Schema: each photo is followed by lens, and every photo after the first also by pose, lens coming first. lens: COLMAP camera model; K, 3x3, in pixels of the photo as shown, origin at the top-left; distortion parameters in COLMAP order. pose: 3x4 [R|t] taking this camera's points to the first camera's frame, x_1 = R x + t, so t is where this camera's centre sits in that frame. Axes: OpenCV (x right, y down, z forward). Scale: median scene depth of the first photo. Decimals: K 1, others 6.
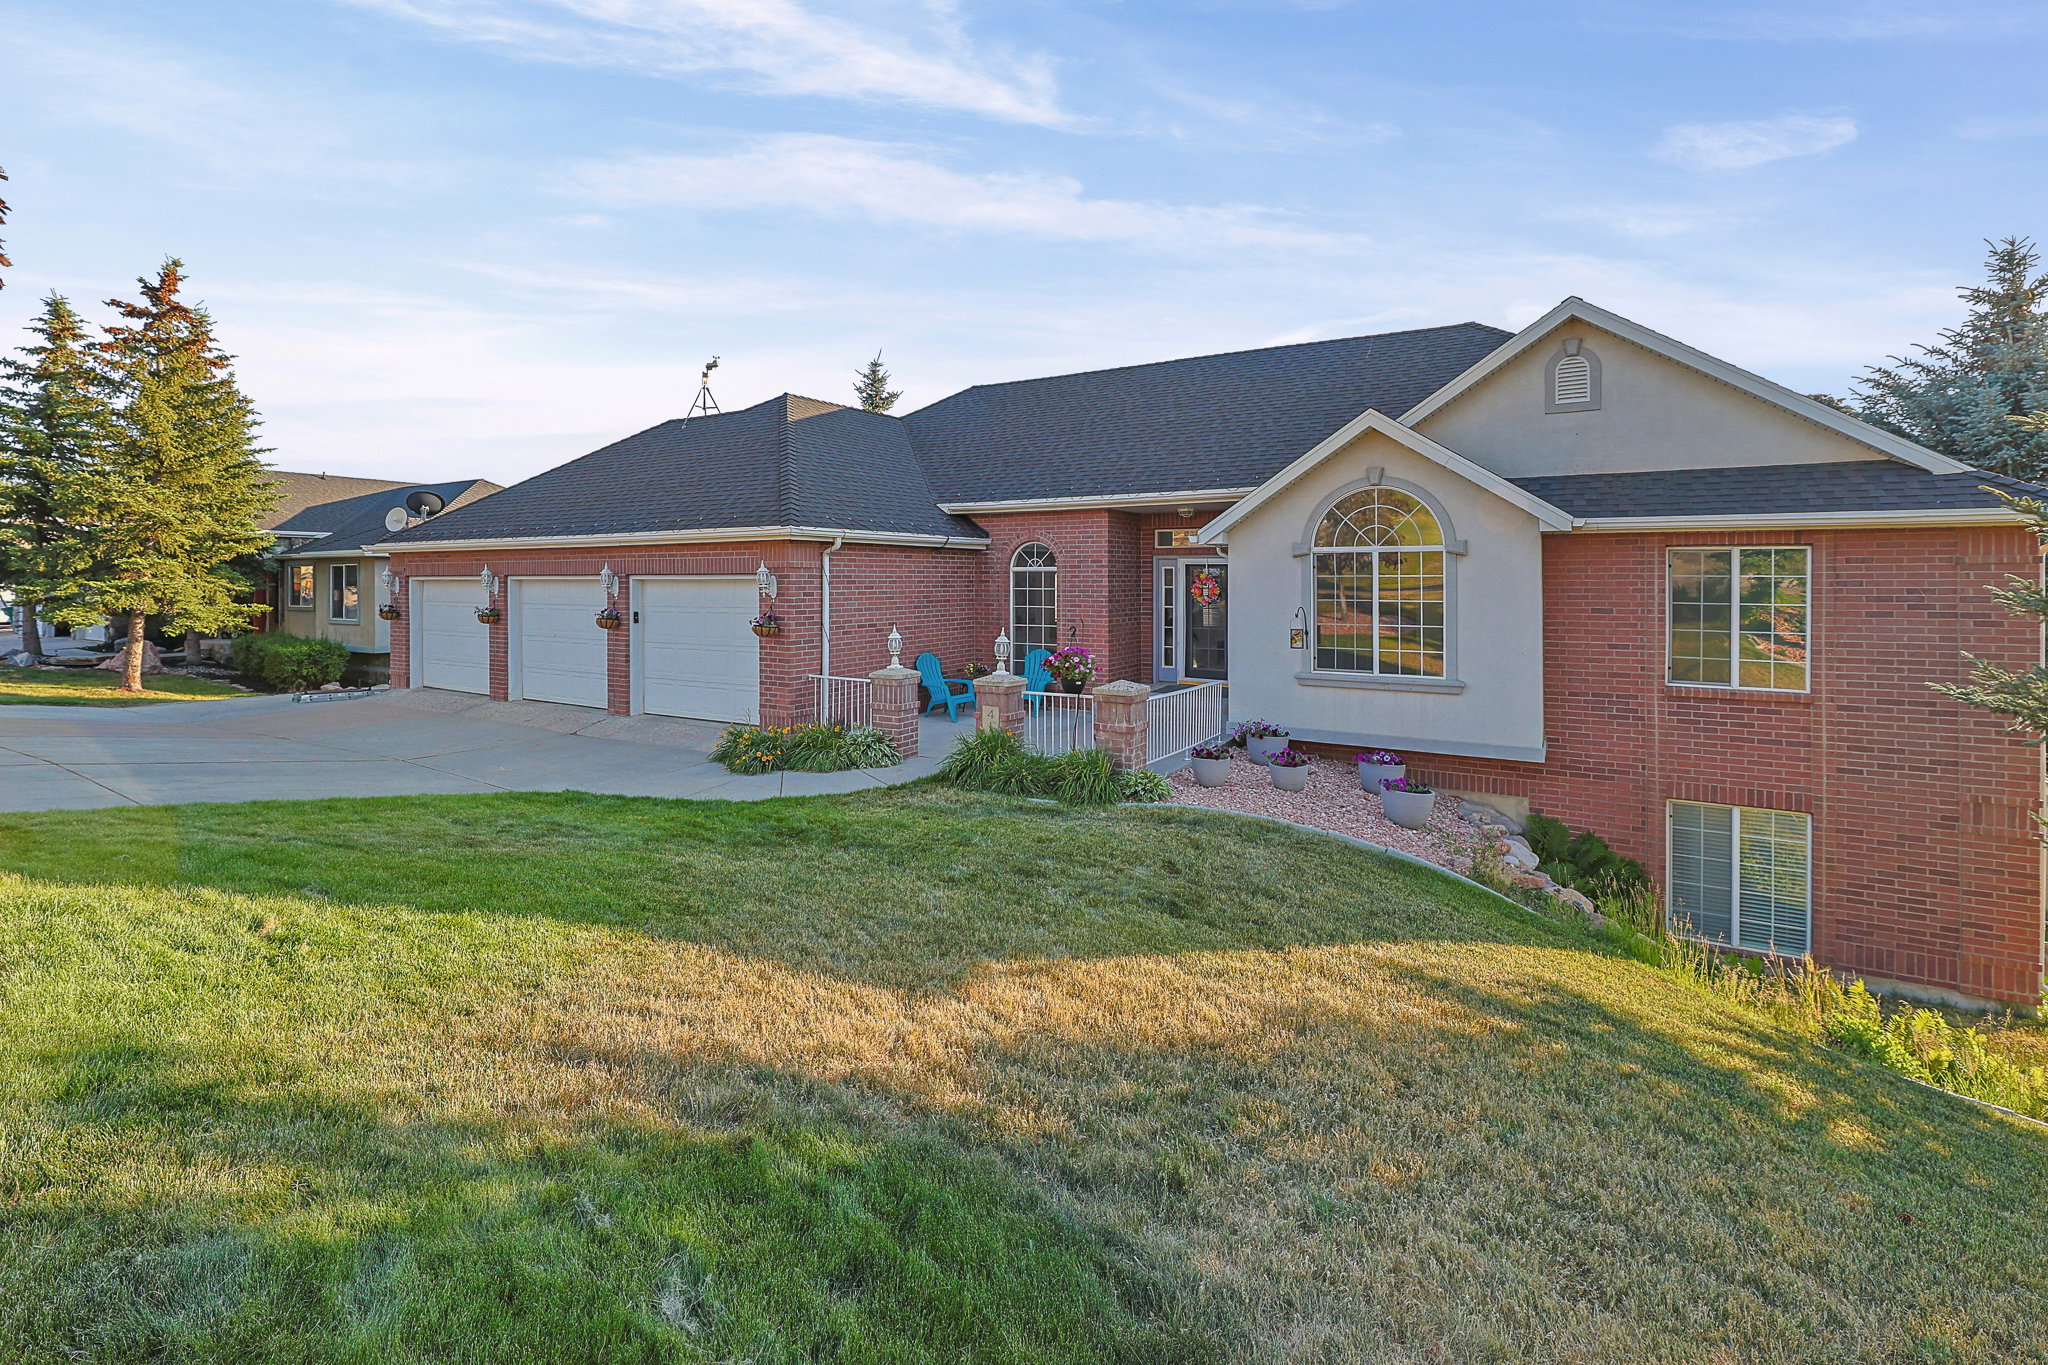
lens RADIAL K [[901.3, 0, 1021.7], [0, 901.3, 579.9], [0, 0, 1]] dist [-0.000330, -0.000728]
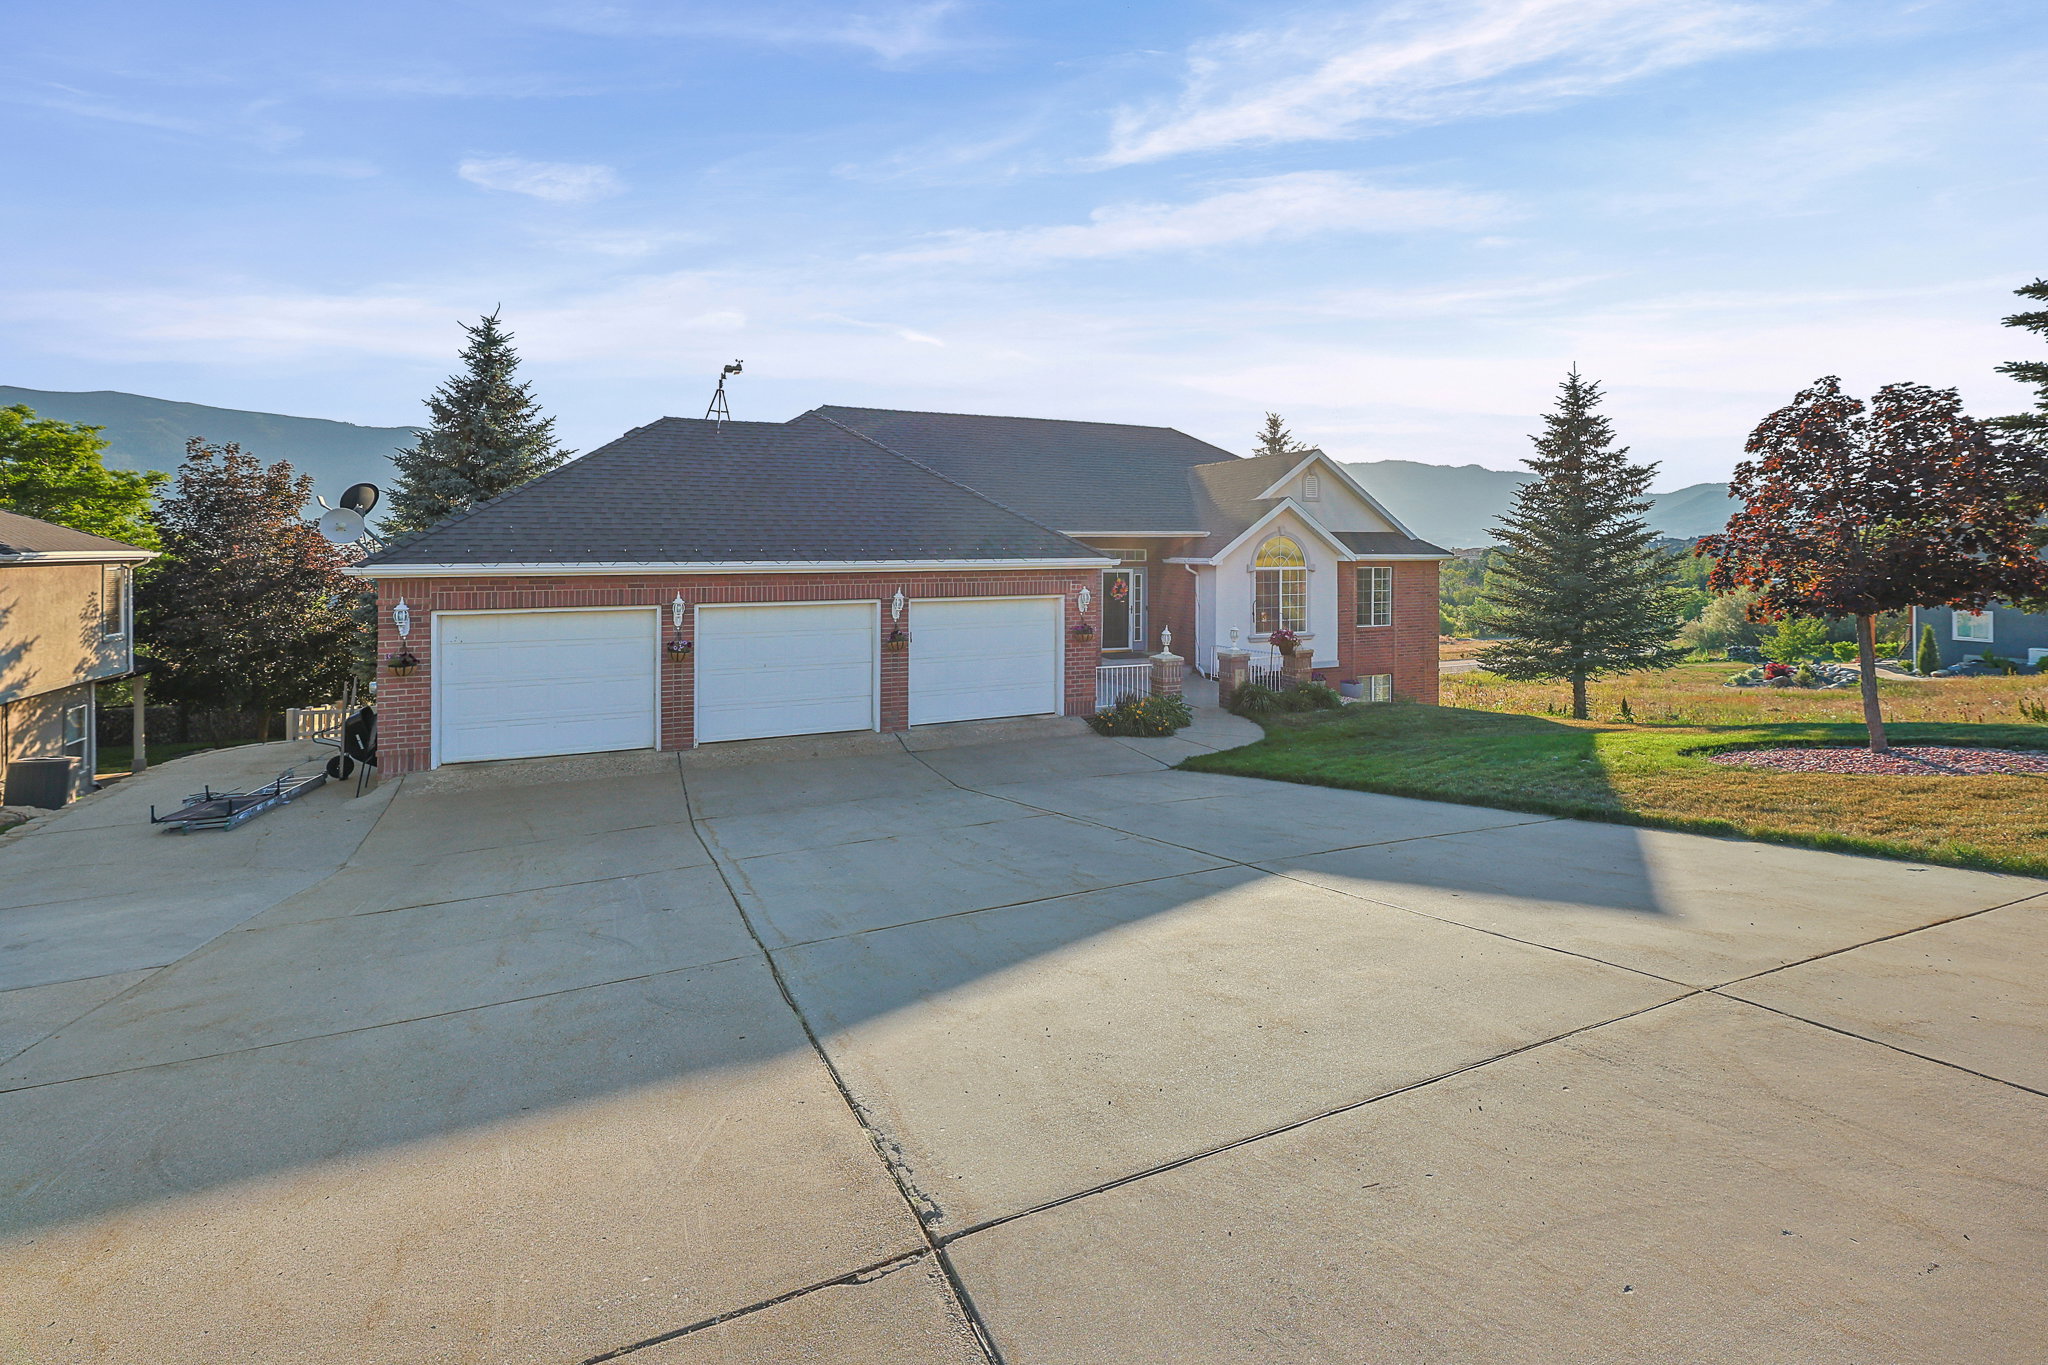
lens RADIAL K [[888.6, 0, 1012.4], [0, 888.6, 556.4], [0, 0, 1]] dist [-0.000277, -0.000057]
pose [[0.587732, -0.009290, 0.809002, -1.374341], [0.002256, 0.999949, 0.009844, -0.073962], [-0.809053, -0.003960, 0.587723, 0.316666]]
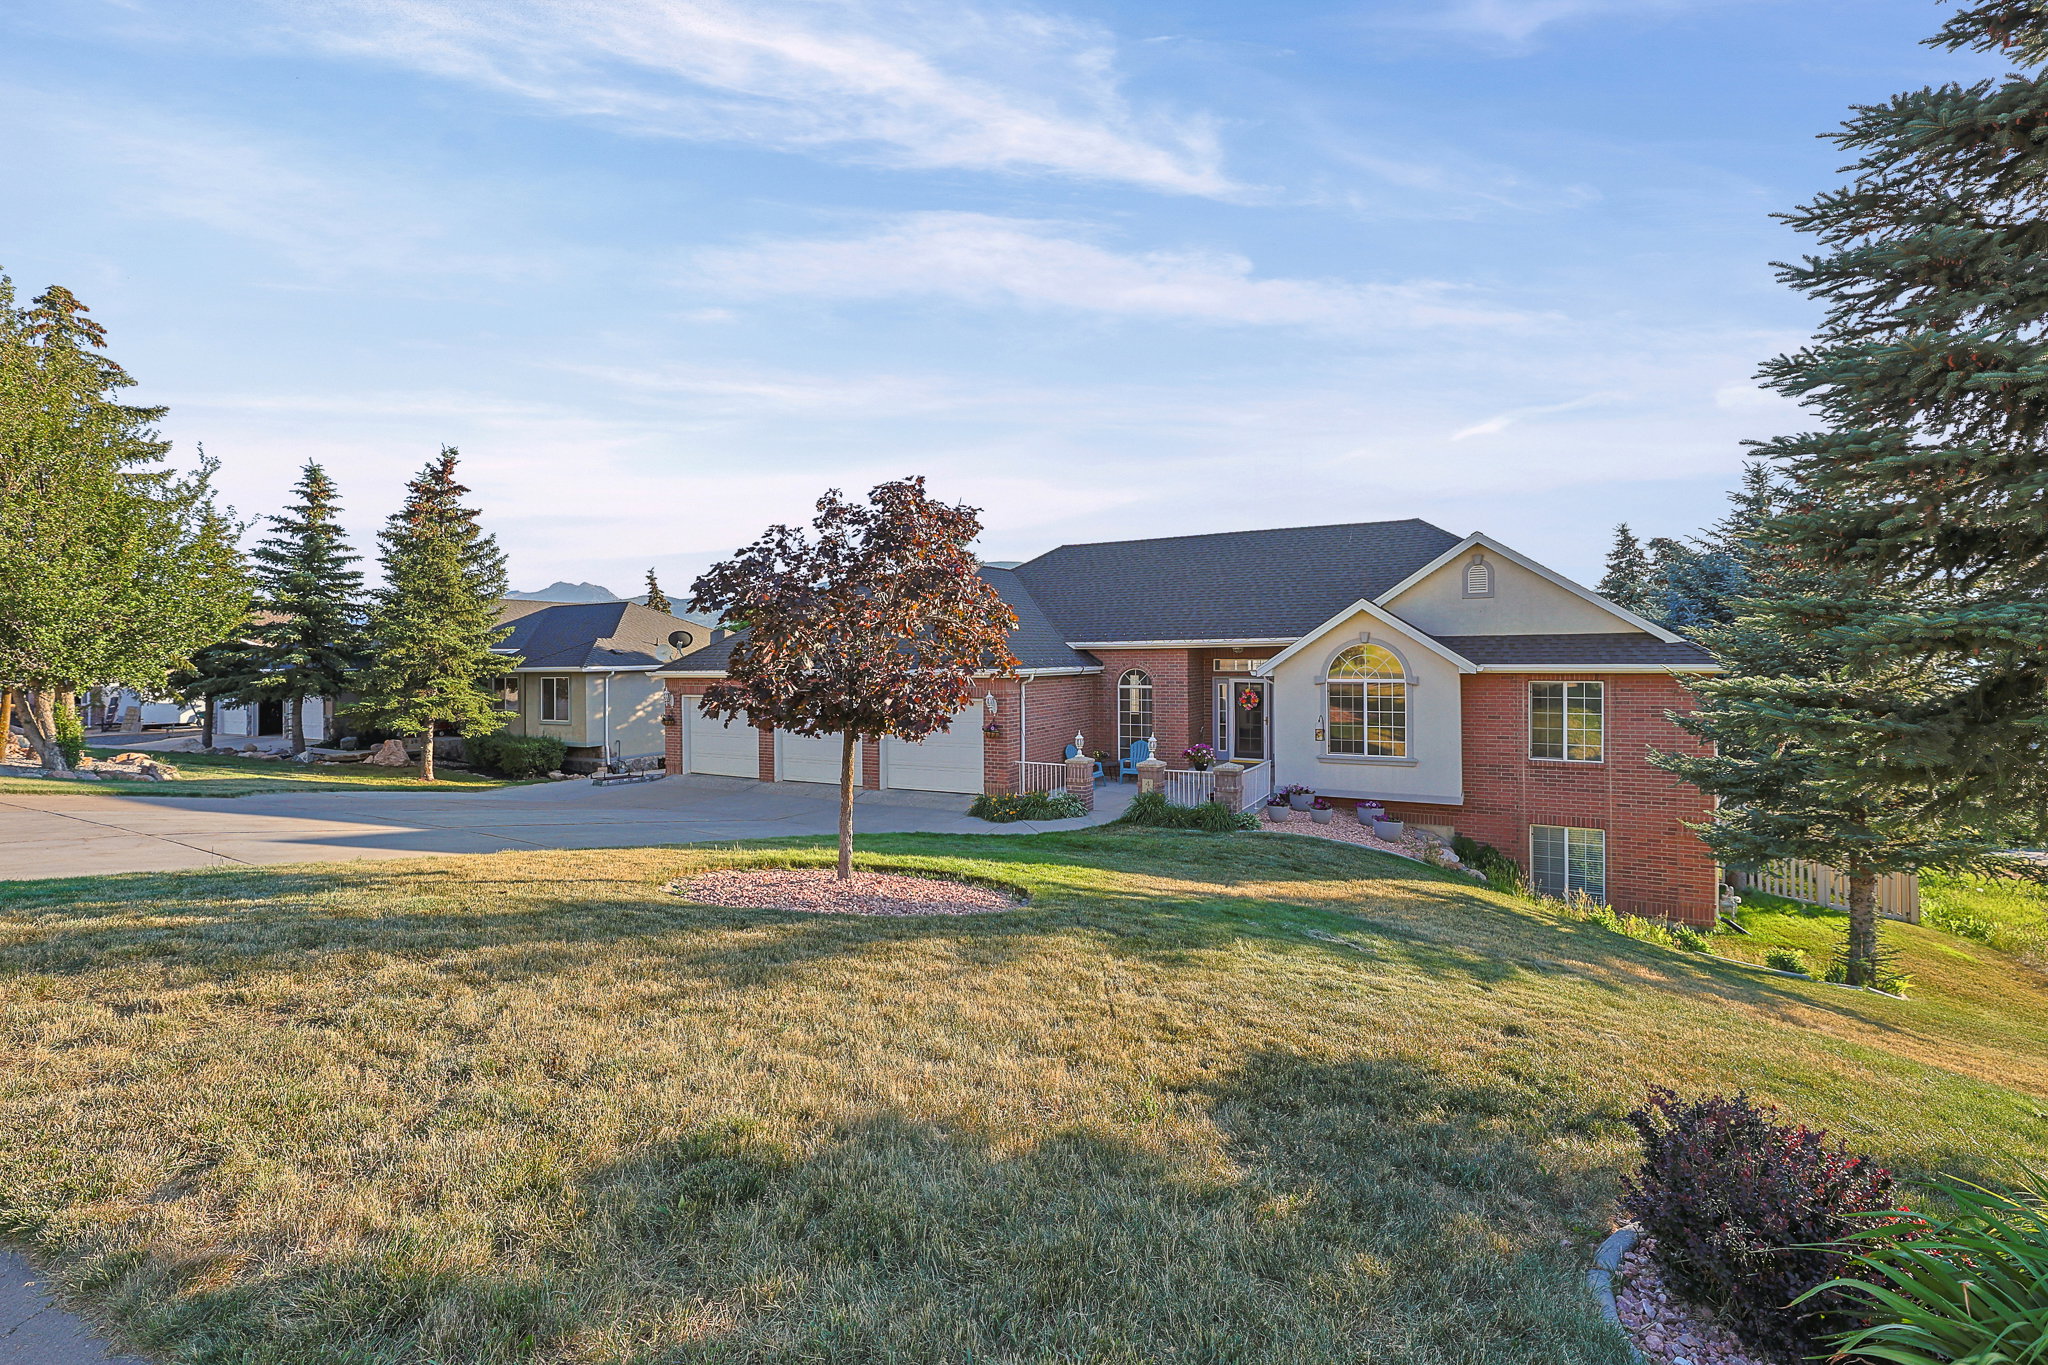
lens RADIAL K [[842.6, 0, 1060.6], [0, 842.6, 664.9], [0, 0, 1]] dist [0.000138, 0.000080]
pose [[0.997541, -0.009500, 0.069442, -0.257327], [0.009187, 0.999946, 0.004825, -0.070127], [-0.069484, -0.004175, 0.997574, -0.480178]]
